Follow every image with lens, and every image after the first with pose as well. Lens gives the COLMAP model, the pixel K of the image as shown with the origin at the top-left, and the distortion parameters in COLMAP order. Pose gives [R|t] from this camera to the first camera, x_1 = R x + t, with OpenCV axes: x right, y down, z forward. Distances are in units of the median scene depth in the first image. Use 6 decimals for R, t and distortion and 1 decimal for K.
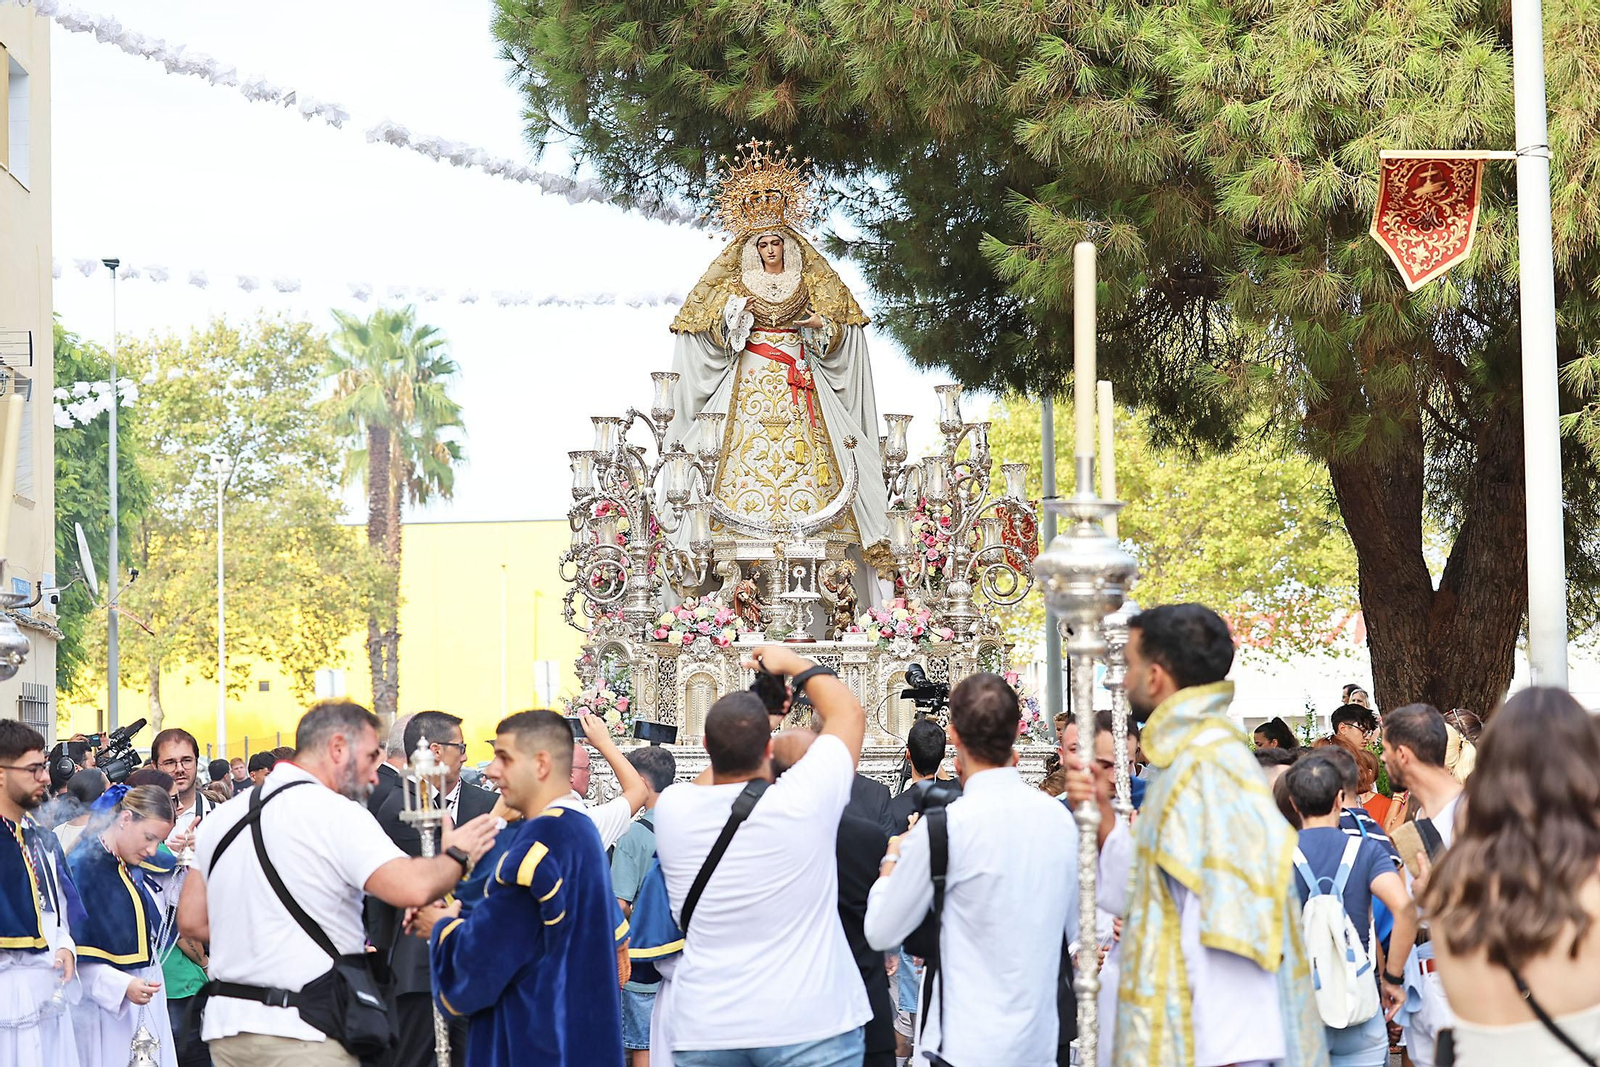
lens RADIAL K [[3810.4, 0, 800.0], [0, 3810.4, 533.5], [0, 0, 1]] dist [-0.067481, -0.103124]
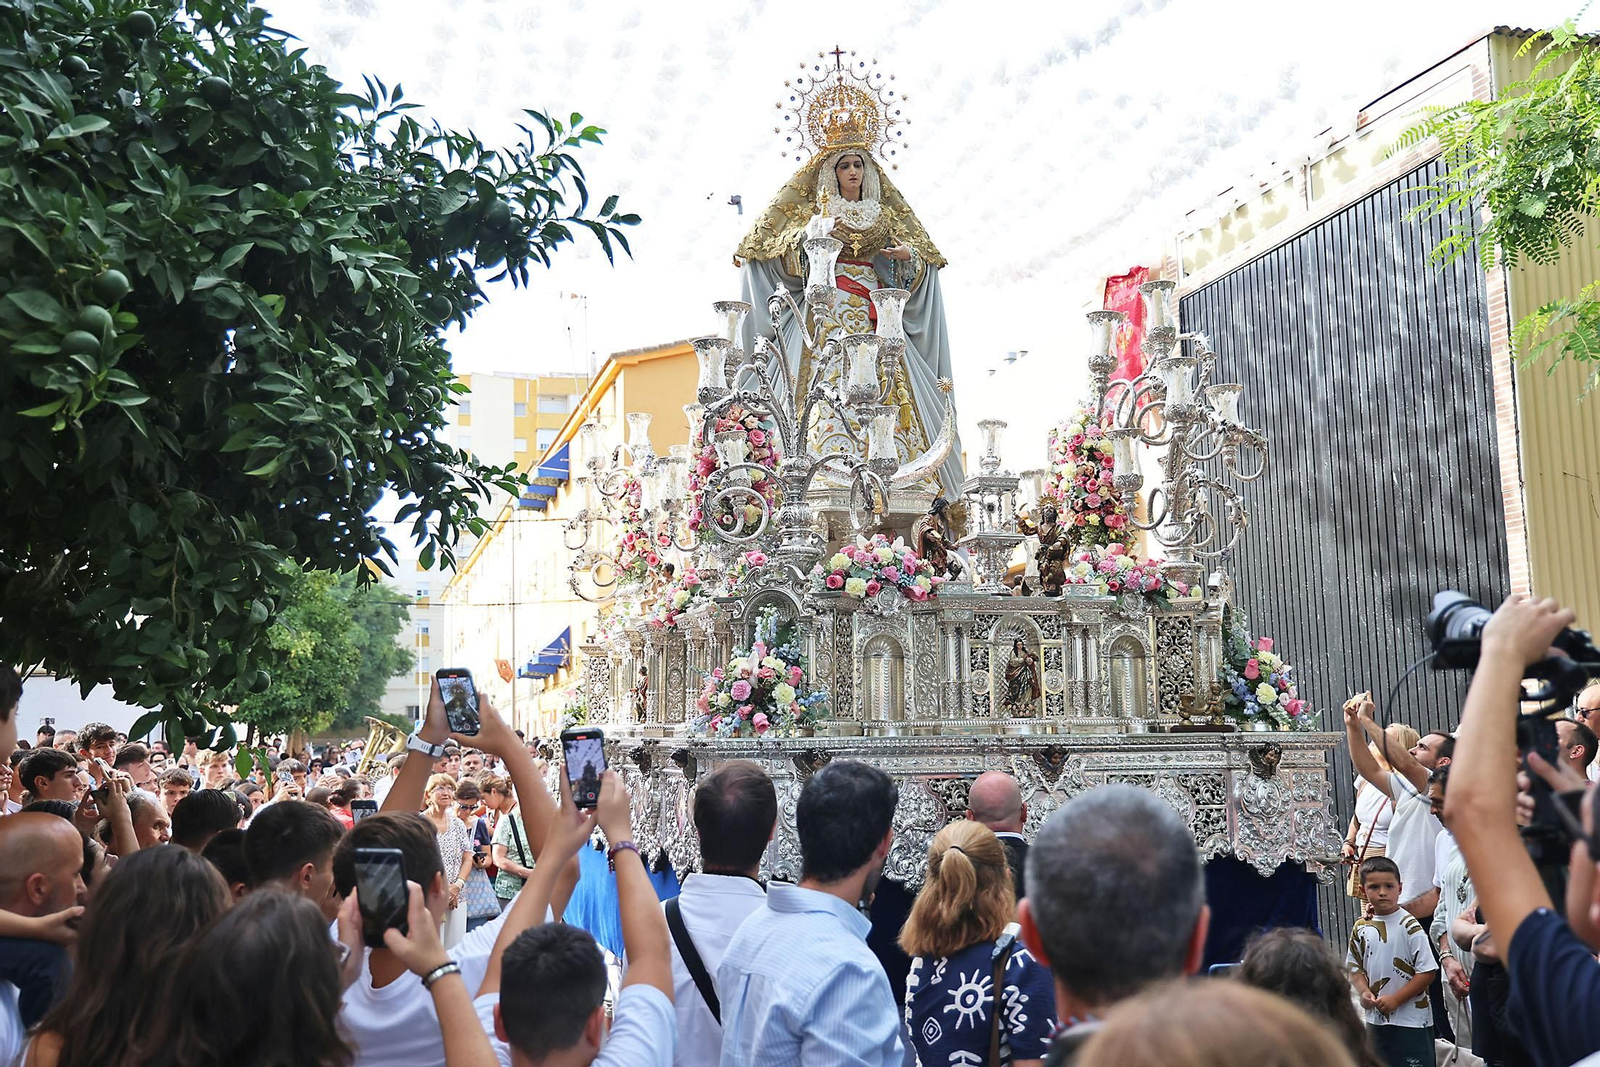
lens RADIAL K [[1605.2, 0, 825.6], [0, 1605.2, 532.0], [0, 0, 1]] dist [0.053348, 0.000851]
pose [[0.972887, 0.023824, 0.230052, -0.100422], [-0.012185, 0.998579, -0.051881, 0.030439], [-0.230961, 0.047671, 0.971794, 0.645252]]
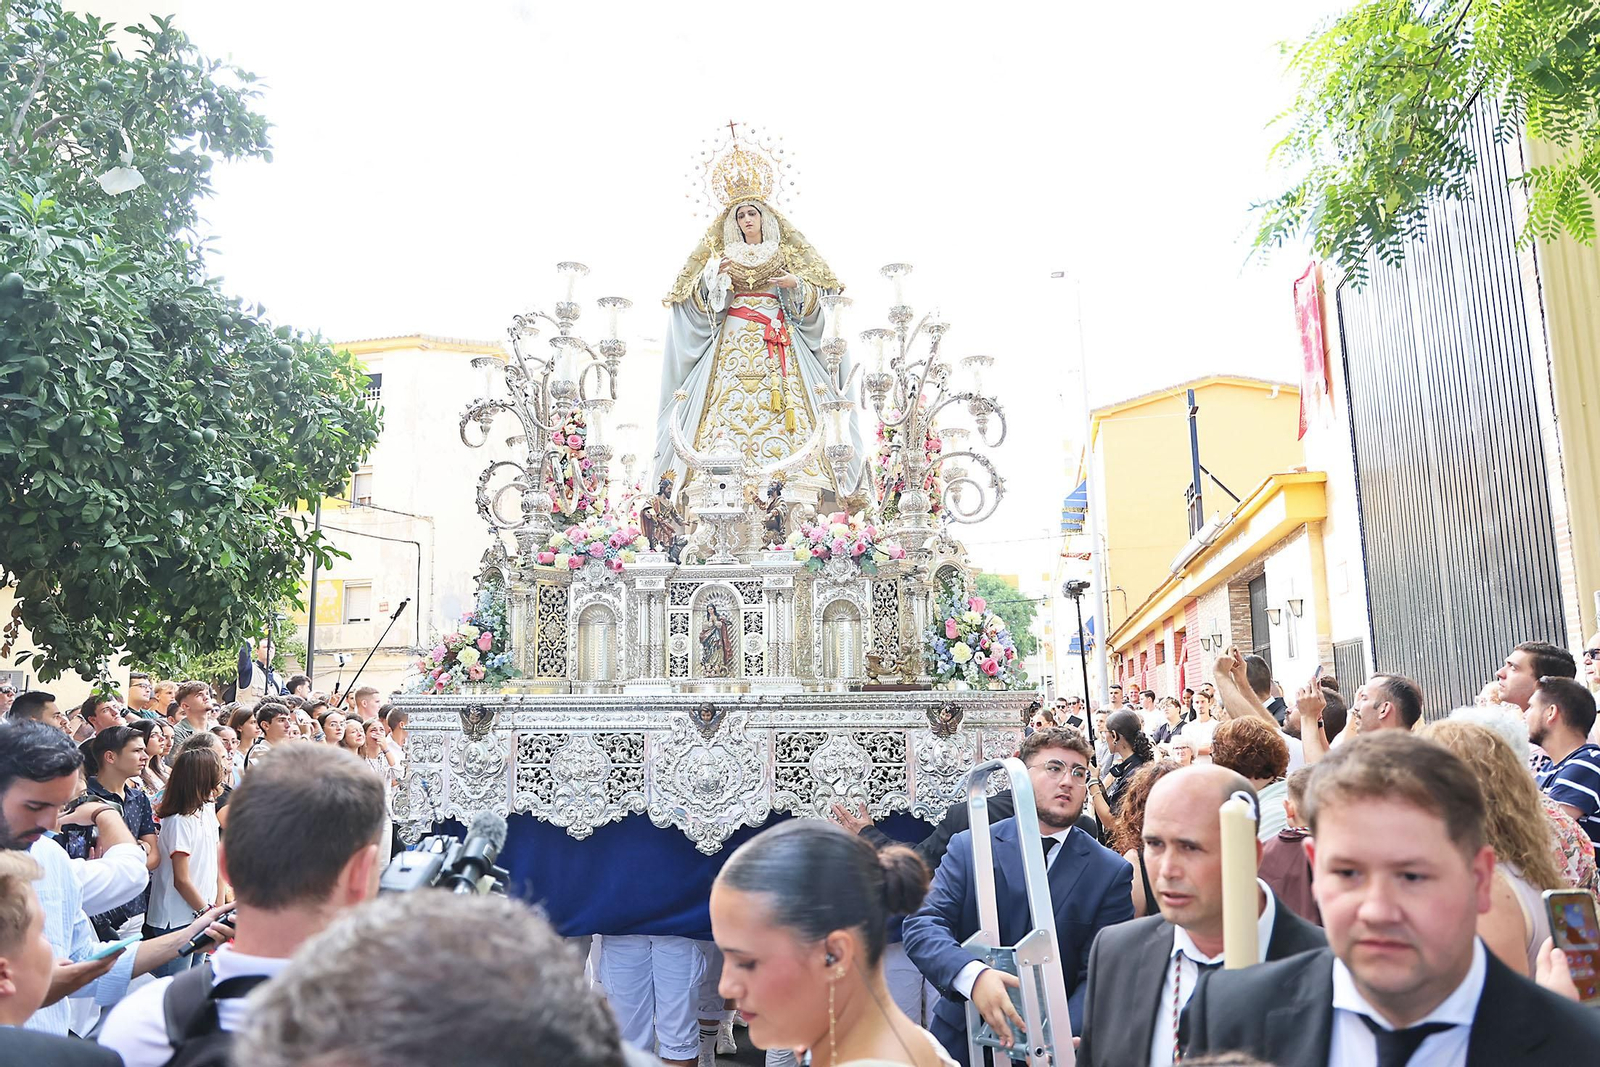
lens RADIAL K [[1129.1, 0, 800.0], [0, 1129.1, 533.5], [0, 0, 1]] dist [-0.063474, -0.000582]
pose [[0.991111, -0.021075, -0.131354, 0.046965], [0.011738, 0.997375, -0.071450, 0.036396], [0.132515, 0.069273, 0.988757, 0.705735]]
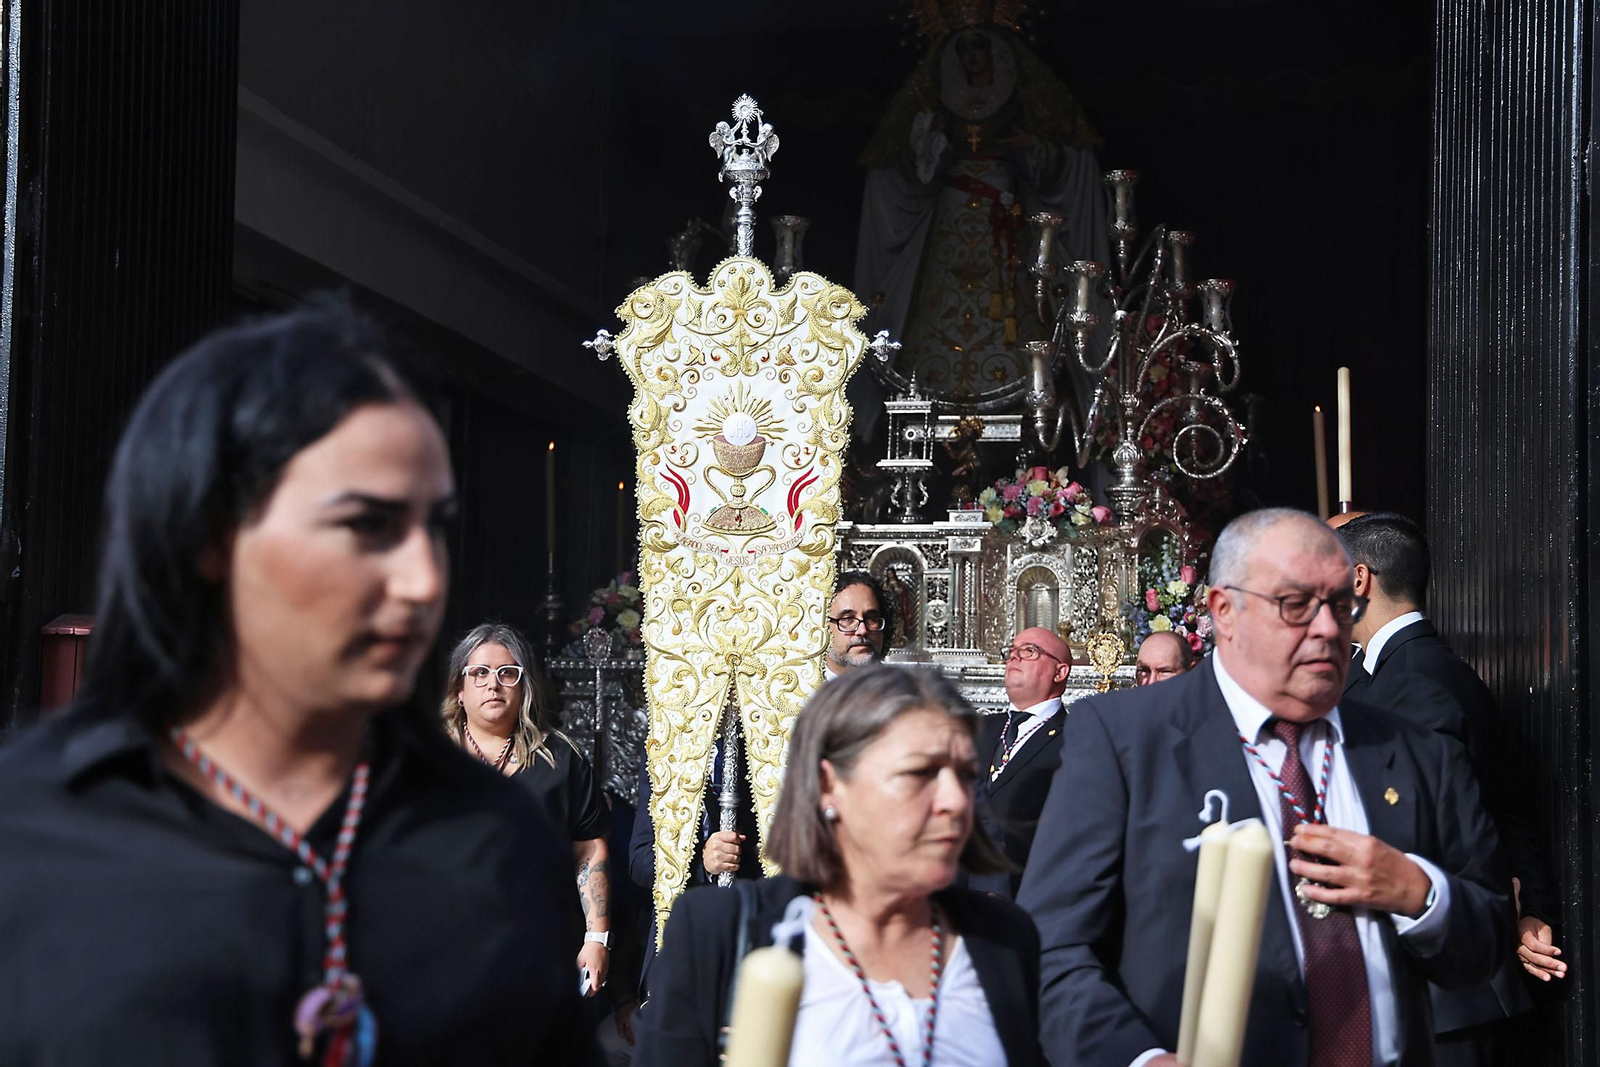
lens RADIAL K [[2565.0, 0, 802.9], [0, 2565.0, 555.7], [0, 0, 1]] dist [0.173690, 0.044987]
pose [[0.955270, 0.003403, -0.295714, 0.119404], [-0.009274, 0.999787, -0.018454, 0.040484], [0.295588, 0.020371, 0.955098, 0.485447]]
